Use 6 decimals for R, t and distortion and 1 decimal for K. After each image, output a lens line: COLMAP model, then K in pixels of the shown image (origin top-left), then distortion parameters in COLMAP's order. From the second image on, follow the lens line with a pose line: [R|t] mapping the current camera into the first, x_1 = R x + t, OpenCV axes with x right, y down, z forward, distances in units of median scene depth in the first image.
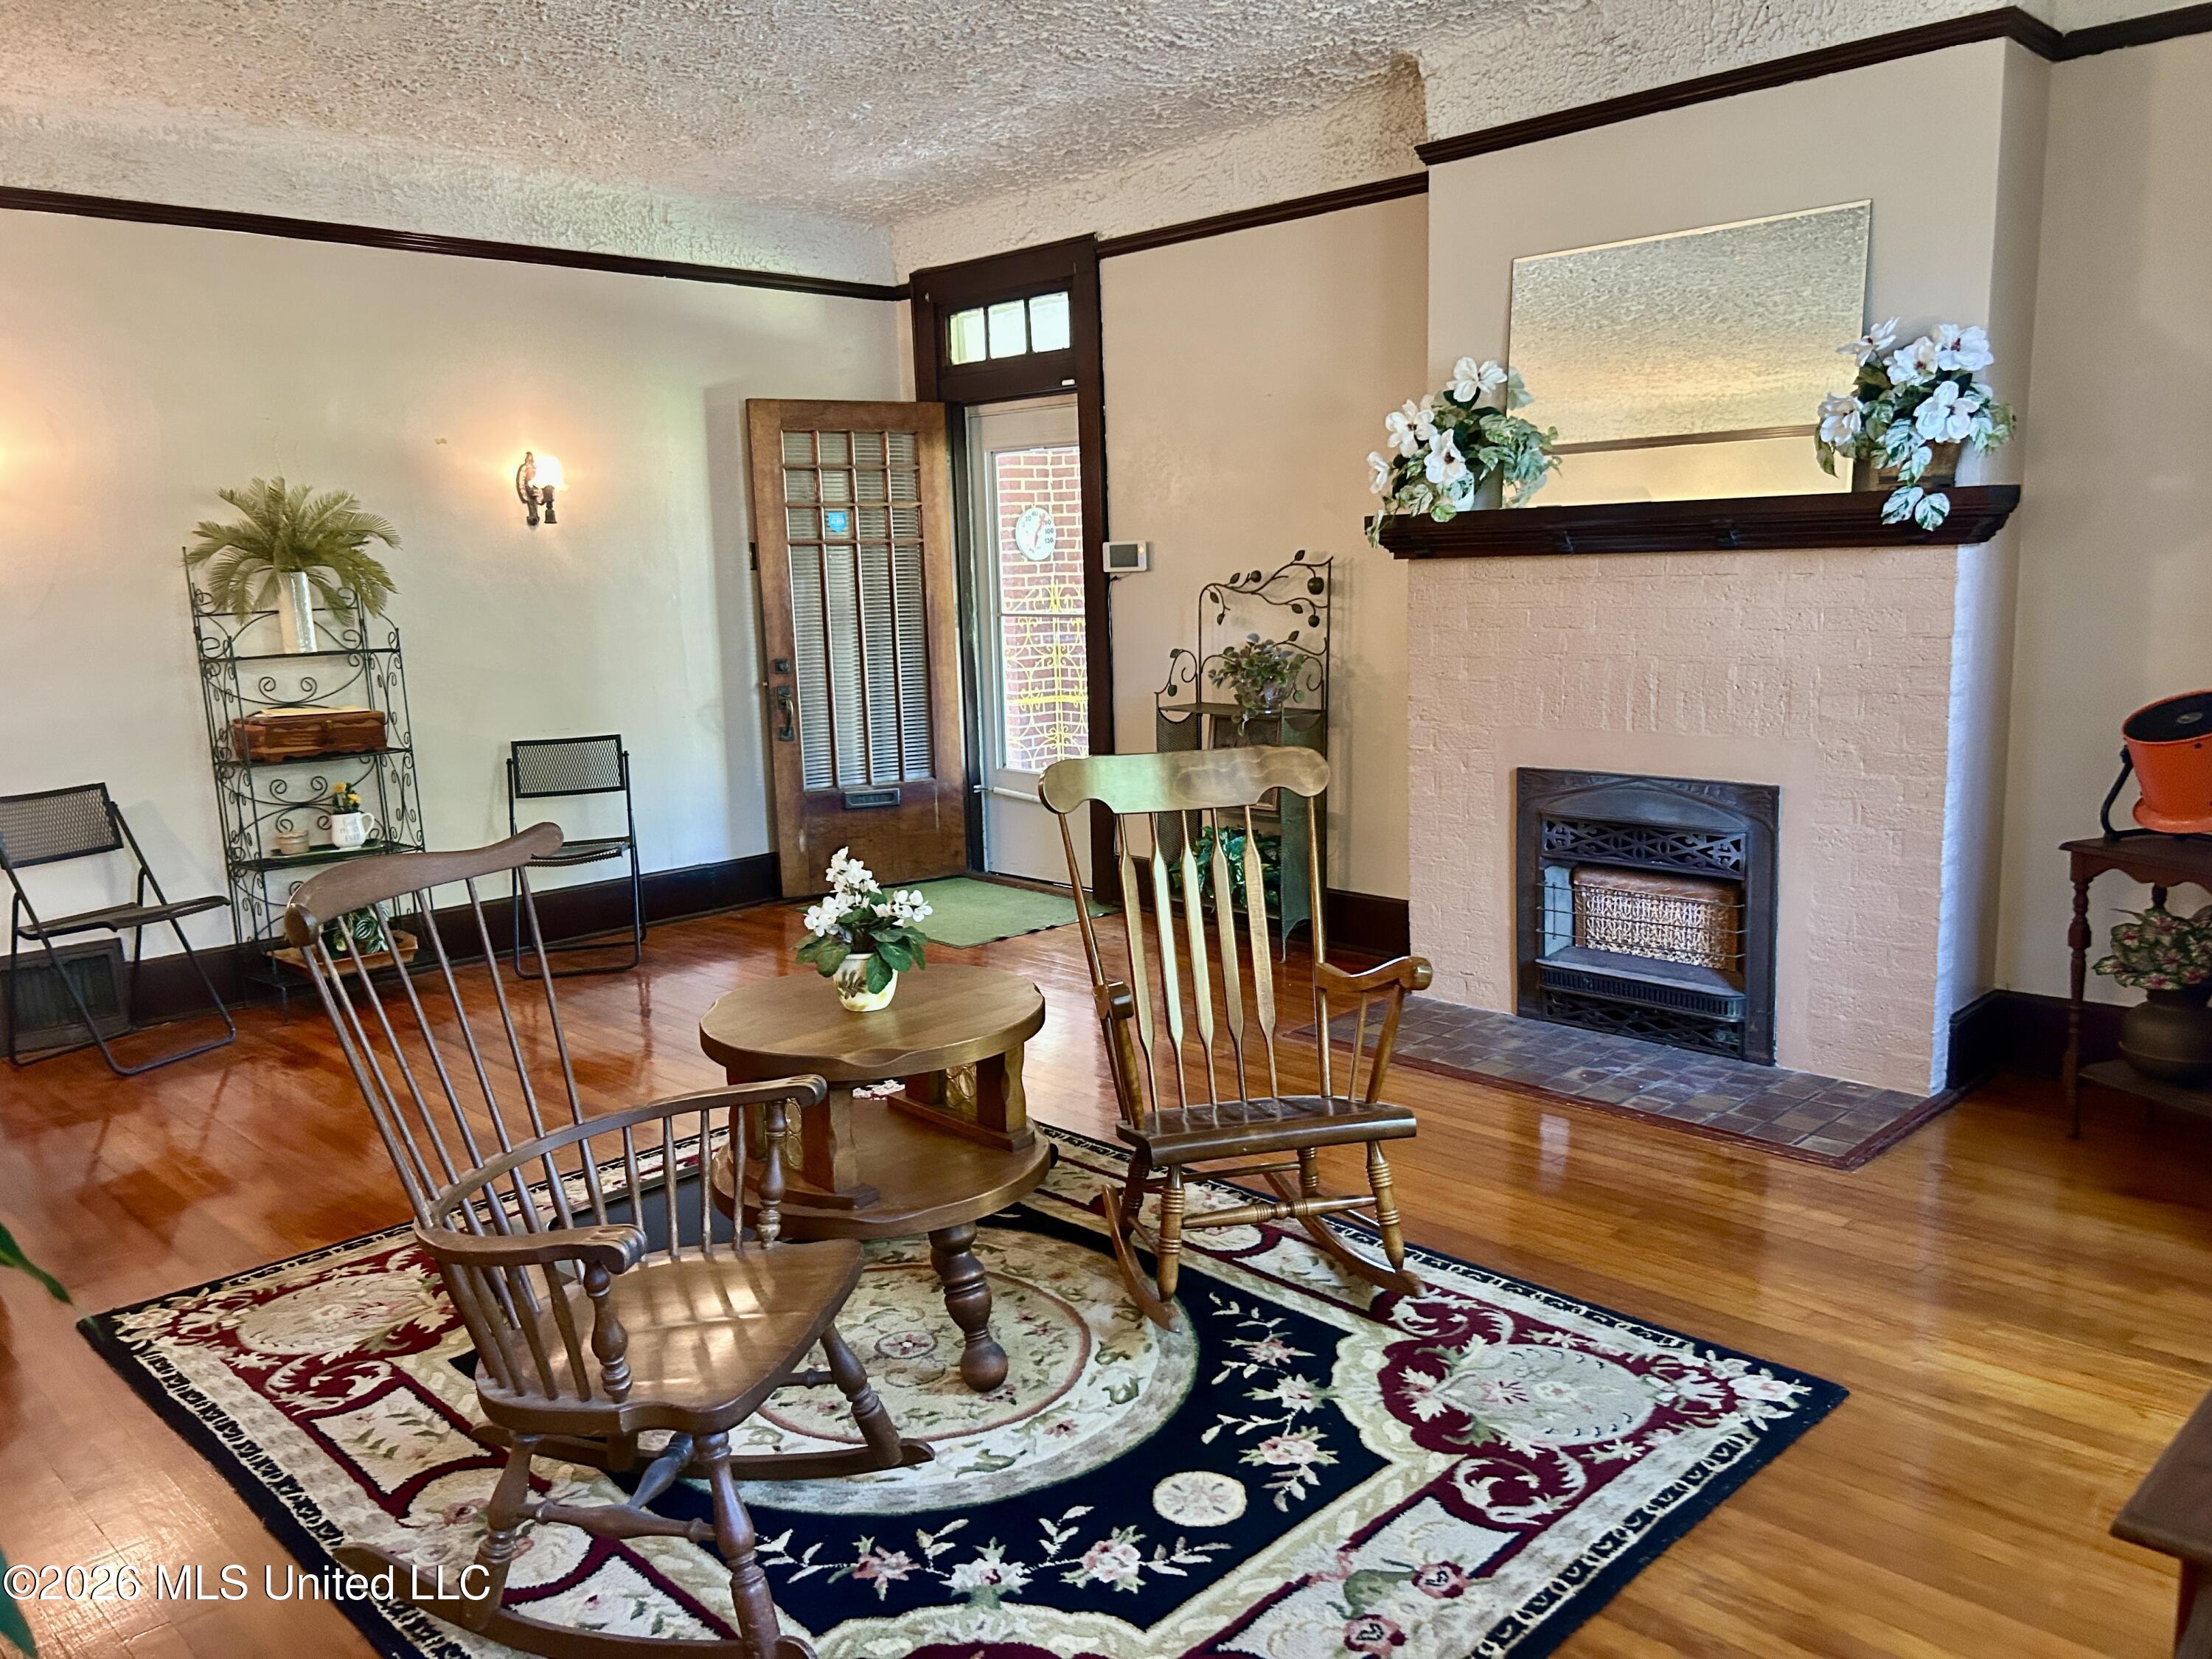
lens RADIAL K [[1674.5, 0, 1111.7], [0, 1674.5, 837.4], [0, 0, 1]] dist [0.059910, -0.068945]
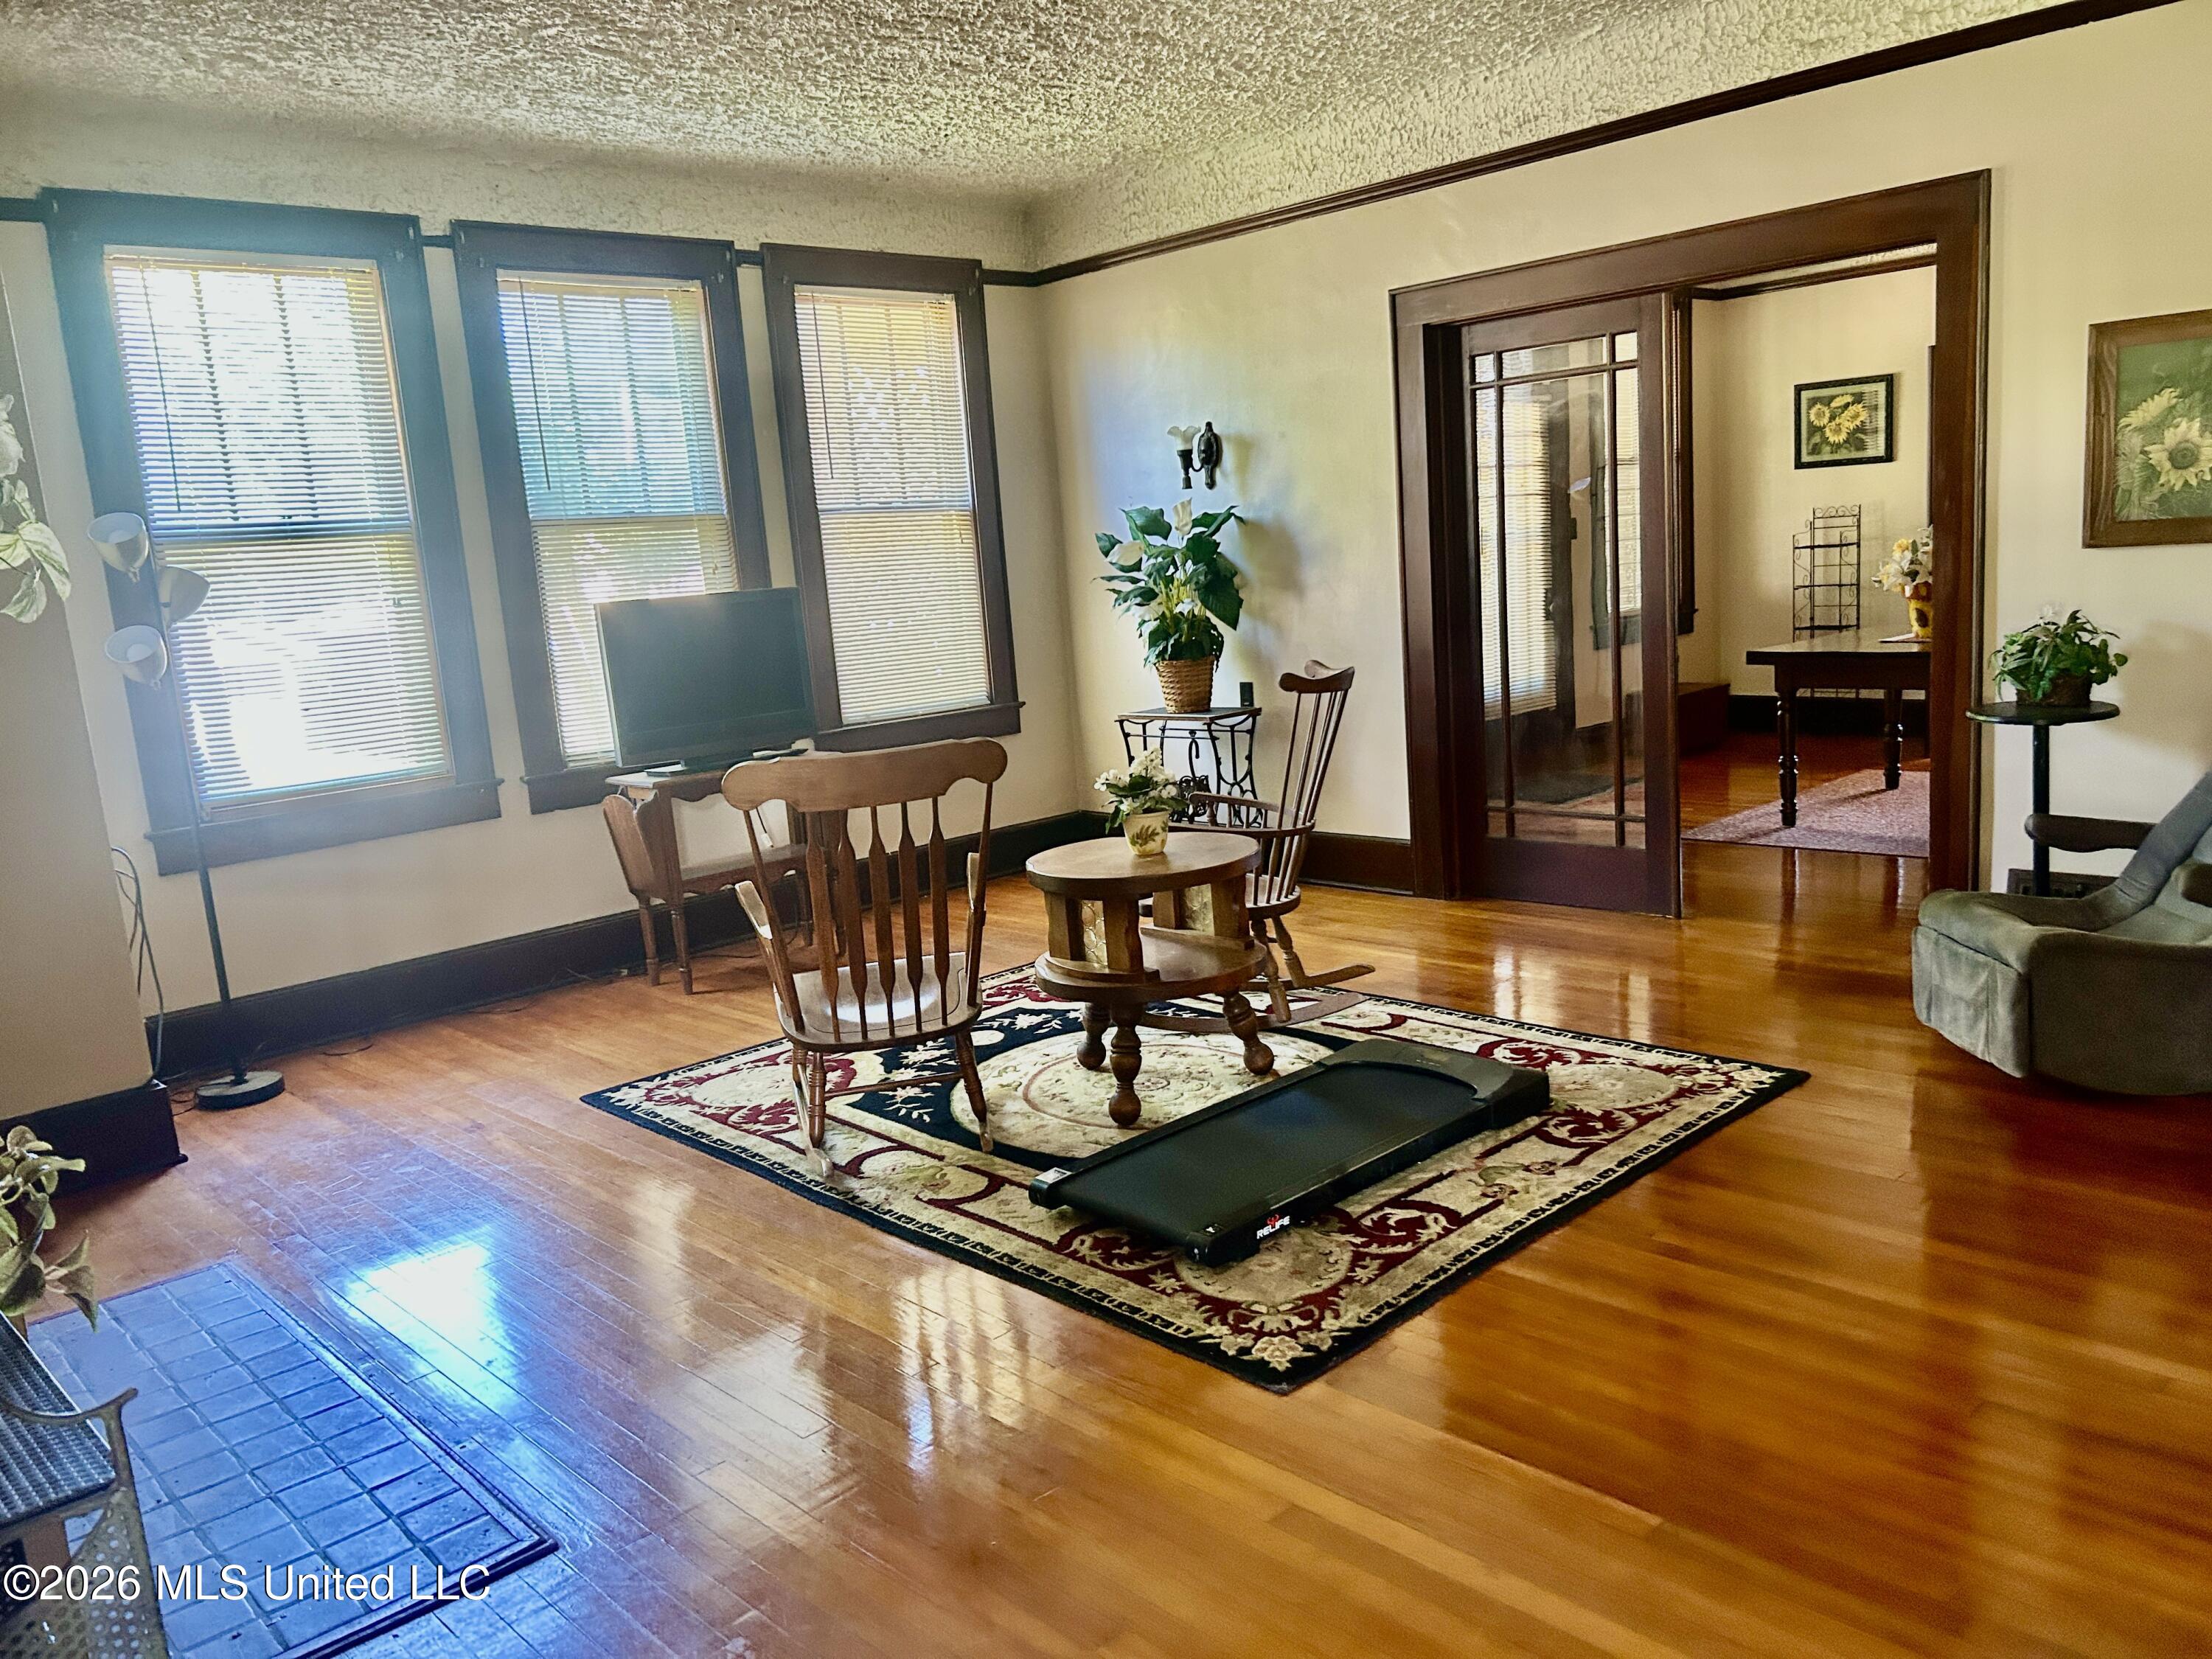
lens RADIAL K [[1674.5, 0, 1105.6], [0, 1674.5, 835.6], [0, 0, 1]] dist [0.059910, -0.068945]
pose [[-0.994036, 0.097592, 0.048655, -0.123744], [0.108142, 0.939625, 0.324670, -0.263388], [-0.014032, 0.327995, -0.944575, 1.617415]]
